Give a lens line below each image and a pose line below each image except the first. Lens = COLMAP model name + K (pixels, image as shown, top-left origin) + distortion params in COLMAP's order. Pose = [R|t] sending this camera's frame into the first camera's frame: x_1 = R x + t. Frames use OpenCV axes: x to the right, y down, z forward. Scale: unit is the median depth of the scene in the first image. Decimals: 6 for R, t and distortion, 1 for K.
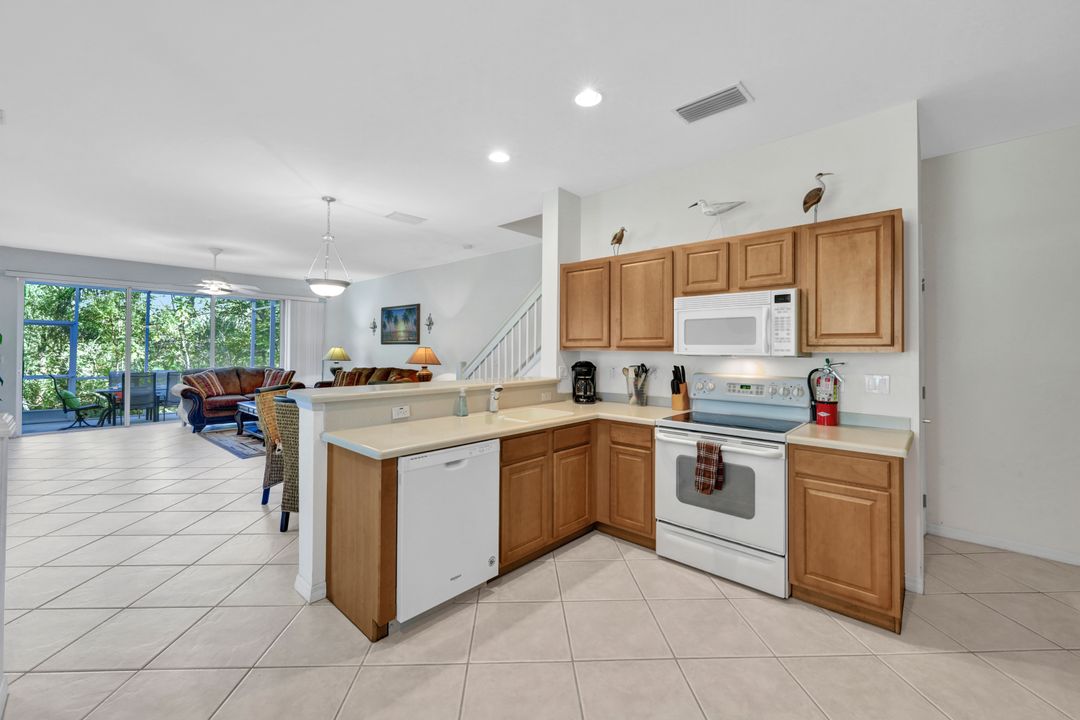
lens RADIAL K [[433.2, 0, 538.1], [0, 433.2, 341.9], [0, 0, 1]] dist [-0.001322, -0.000230]
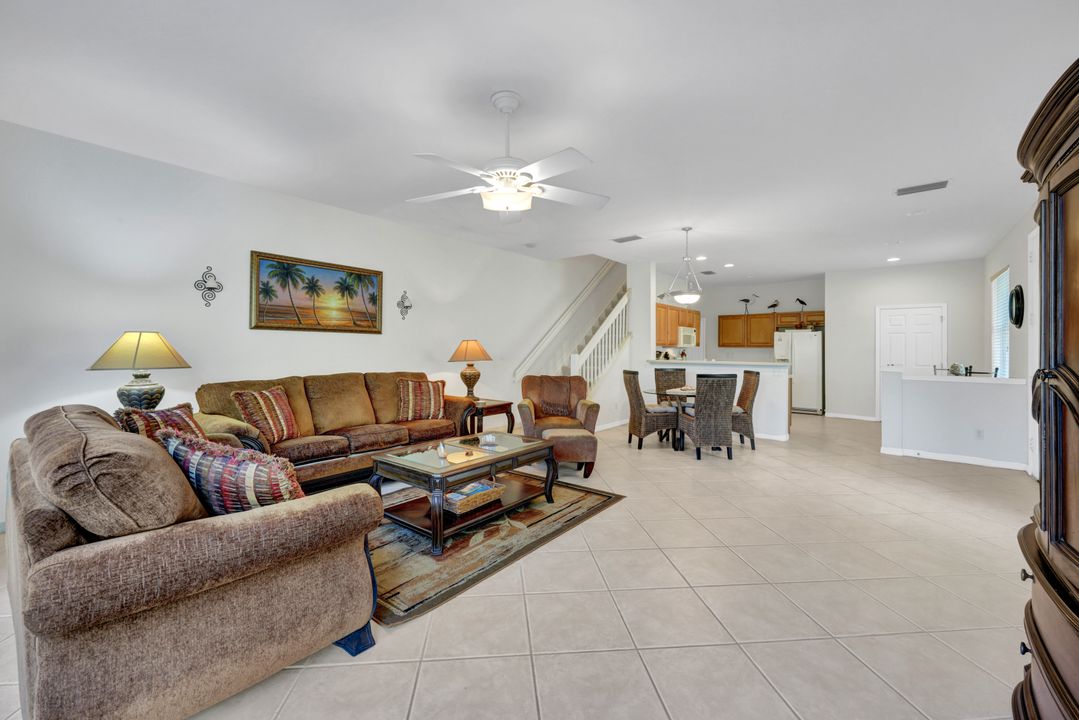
lens RADIAL K [[440.9, 0, 538.2], [0, 440.9, 344.1], [0, 0, 1]] dist [0.002007, 0.000135]
pose [[-0.046904, 0.002344, 0.998897, -2.478900], [-0.027491, 0.999615, -0.003637, 0.044276], [-0.998521, -0.027631, -0.046821, 2.070621]]
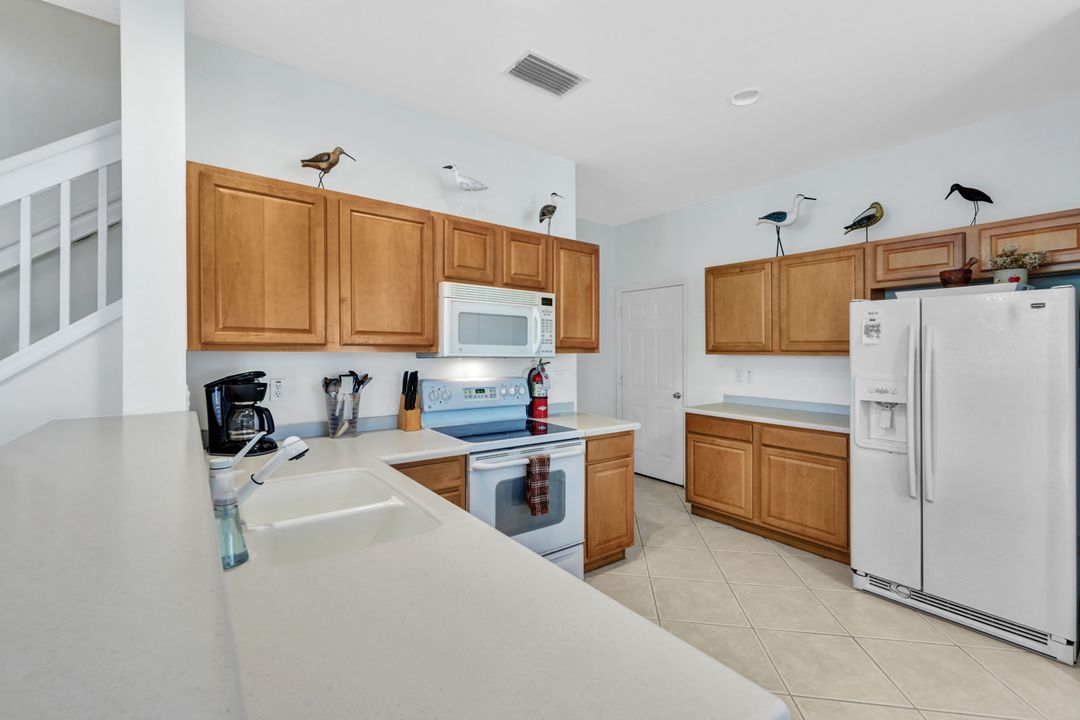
lens RADIAL K [[462.7, 0, 539.2], [0, 462.7, 346.4], [0, 0, 1]] dist [0.002220, 0.000147]
pose [[0.183362, 0.005120, 0.983032, -0.458149], [-0.026945, 0.999637, -0.000180, 0.007067], [-0.982676, -0.026455, 0.183433, 0.703649]]
